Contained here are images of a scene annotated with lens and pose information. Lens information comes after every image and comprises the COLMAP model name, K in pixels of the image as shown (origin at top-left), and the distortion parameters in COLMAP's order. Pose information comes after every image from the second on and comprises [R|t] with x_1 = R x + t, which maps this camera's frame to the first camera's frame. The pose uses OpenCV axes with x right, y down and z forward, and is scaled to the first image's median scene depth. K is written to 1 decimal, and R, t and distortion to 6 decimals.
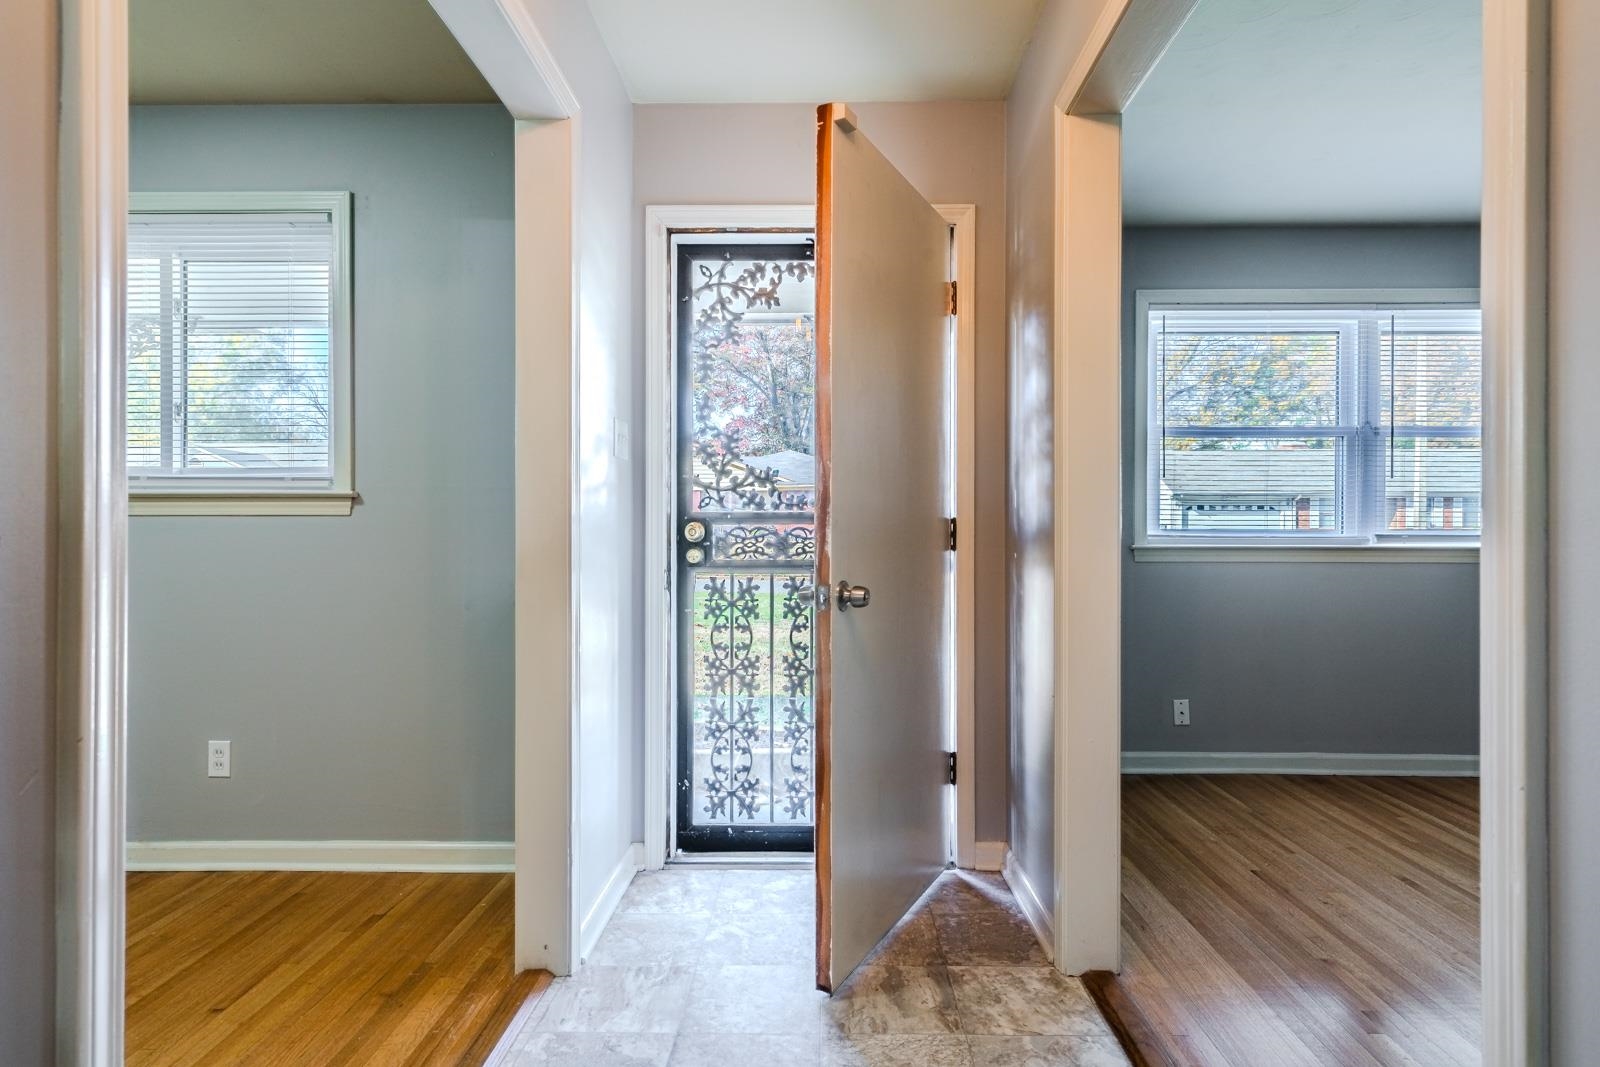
lens RADIAL K [[928.1, 0, 801.7], [0, 928.1, 529.4], [0, 0, 1]] dist [-0.026264, -0.000817]
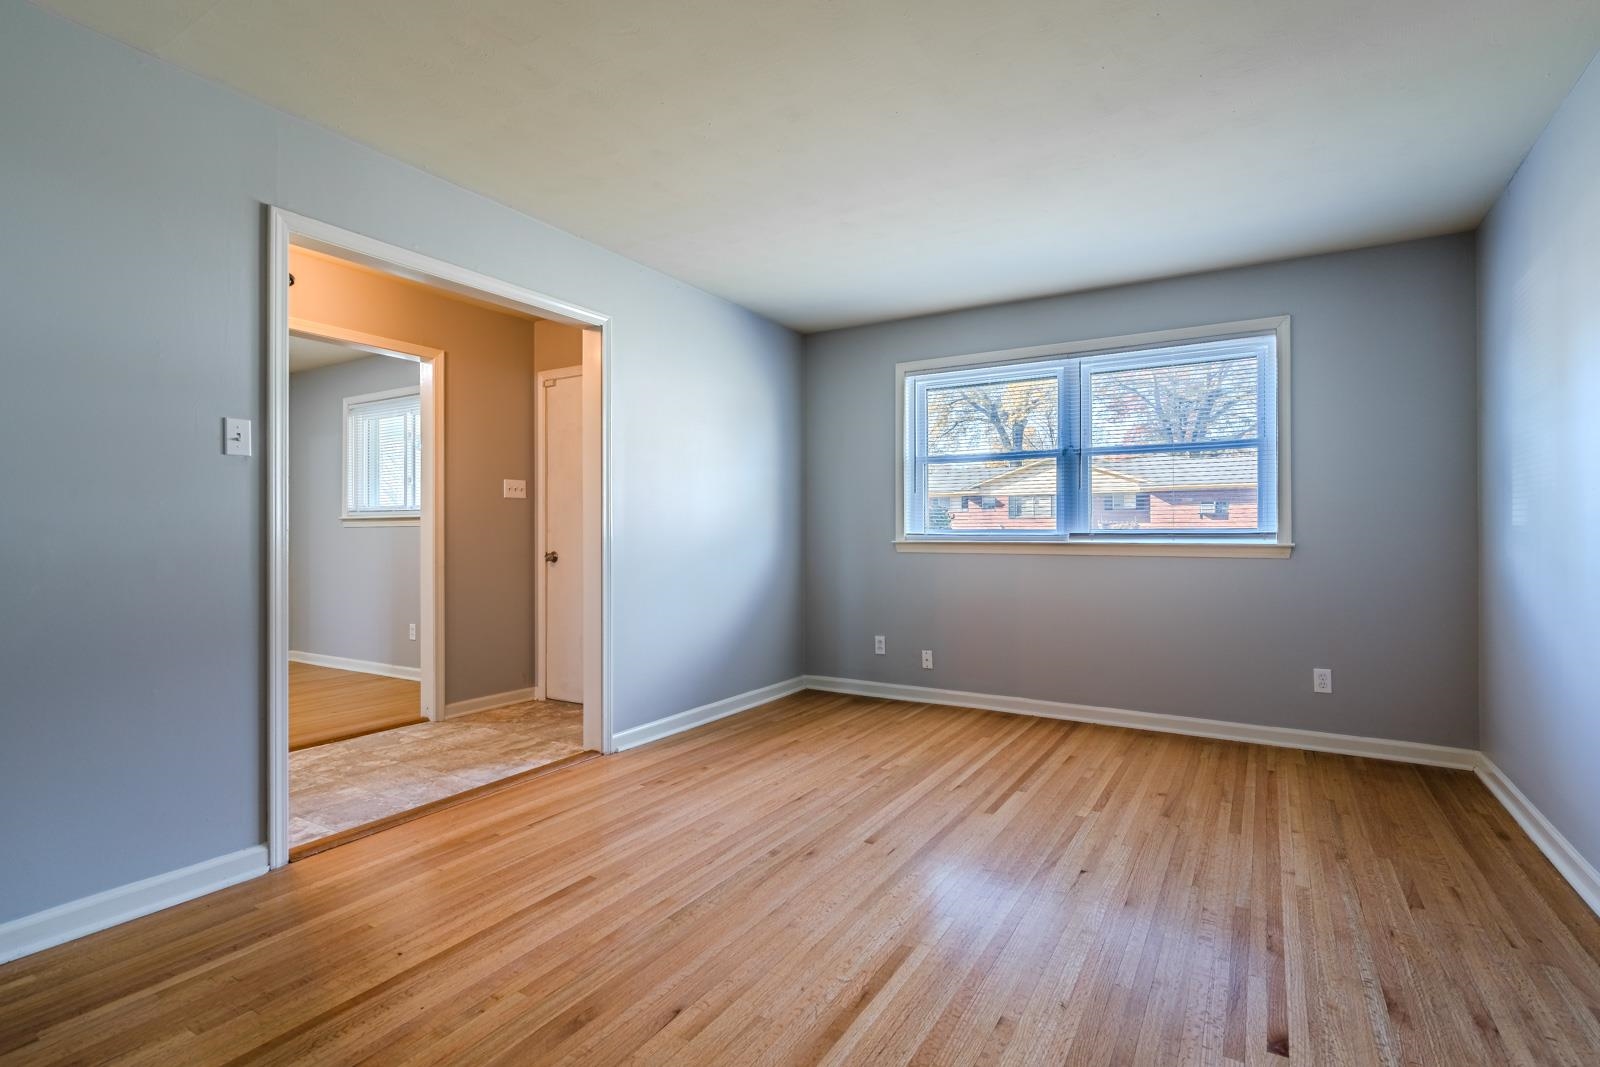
lens RADIAL K [[810.8, 0, 789.3], [0, 810.8, 529.0], [0, 0, 1]] dist [0.018281, -0.000338]
pose [[0.873558, -0.005003, -0.486694, 1.093859], [0.007277, 0.999970, 0.002782, -0.008144], [0.486666, -0.005972, 0.873568, -0.245655]]
